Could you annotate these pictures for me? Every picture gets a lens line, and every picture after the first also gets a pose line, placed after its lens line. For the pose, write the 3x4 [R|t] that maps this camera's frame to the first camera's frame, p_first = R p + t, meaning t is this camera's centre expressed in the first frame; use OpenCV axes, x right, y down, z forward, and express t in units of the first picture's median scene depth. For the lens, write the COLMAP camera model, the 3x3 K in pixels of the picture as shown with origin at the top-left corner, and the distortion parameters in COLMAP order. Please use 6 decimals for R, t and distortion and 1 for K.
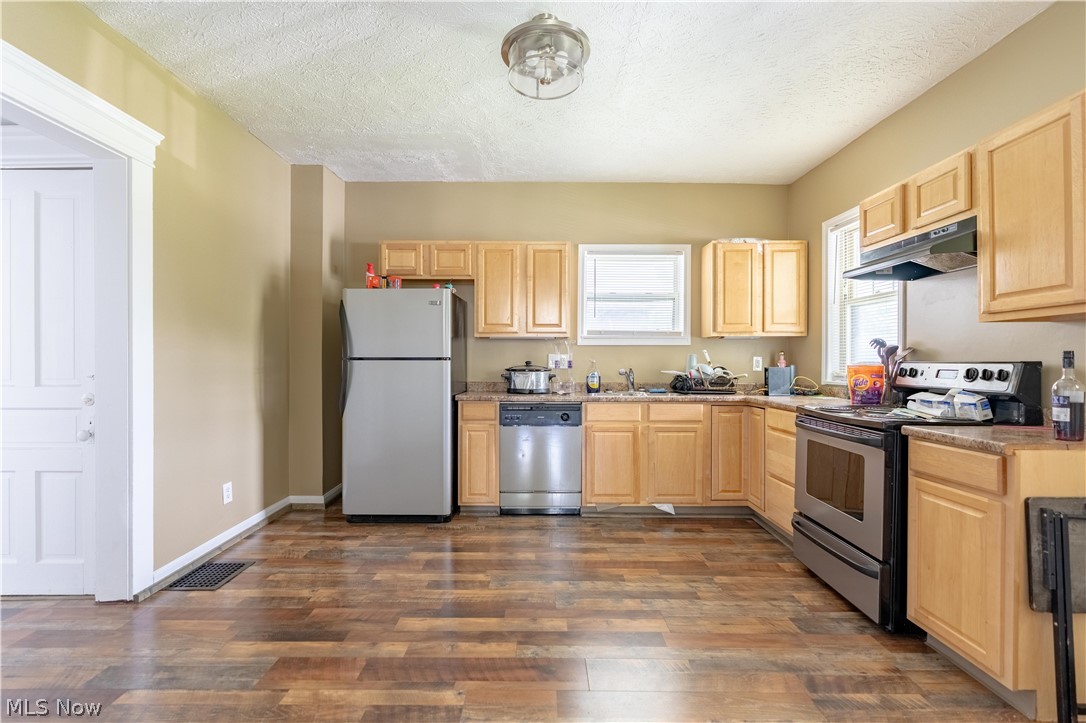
lens RADIAL K [[485.2, 0, 549.2], [0, 485.2, 361.9], [0, 0, 1]] dist [-0.007184, 0.003314]
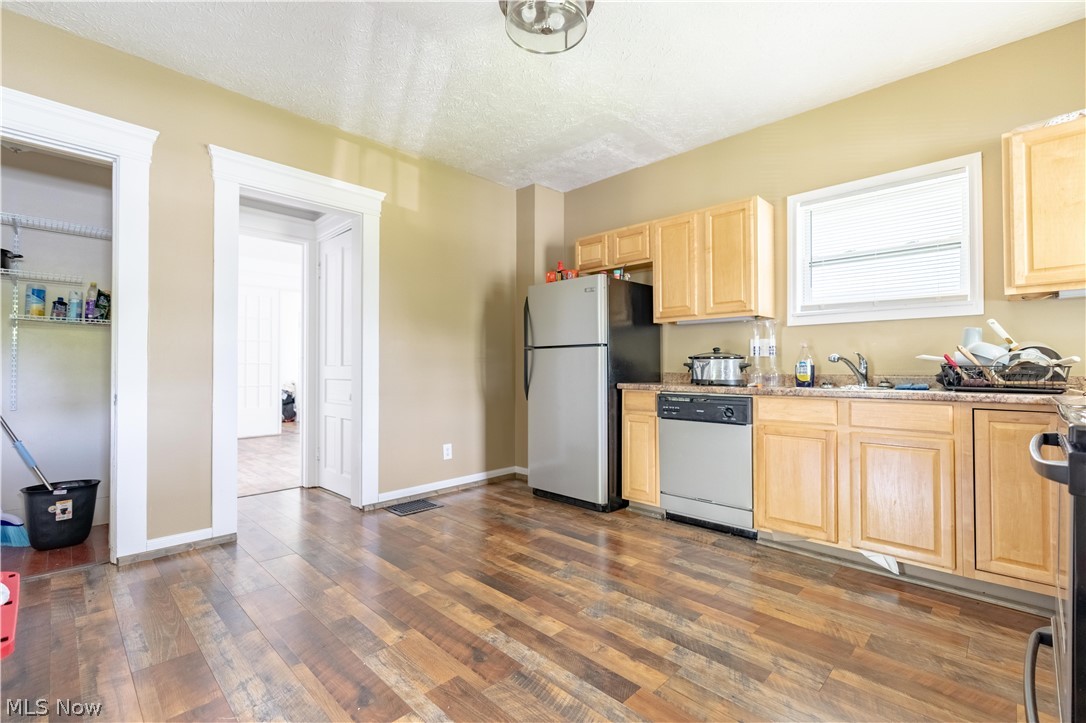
lens RADIAL K [[485.2, 0, 549.2], [0, 485.2, 359.2], [0, 0, 1]] dist [-0.007184, 0.003314]
pose [[0.716014, -0.015644, -0.697910, 0.385735], [-0.000024, 0.999748, -0.022434, 0.042960], [0.698086, 0.016080, 0.715834, 0.213071]]
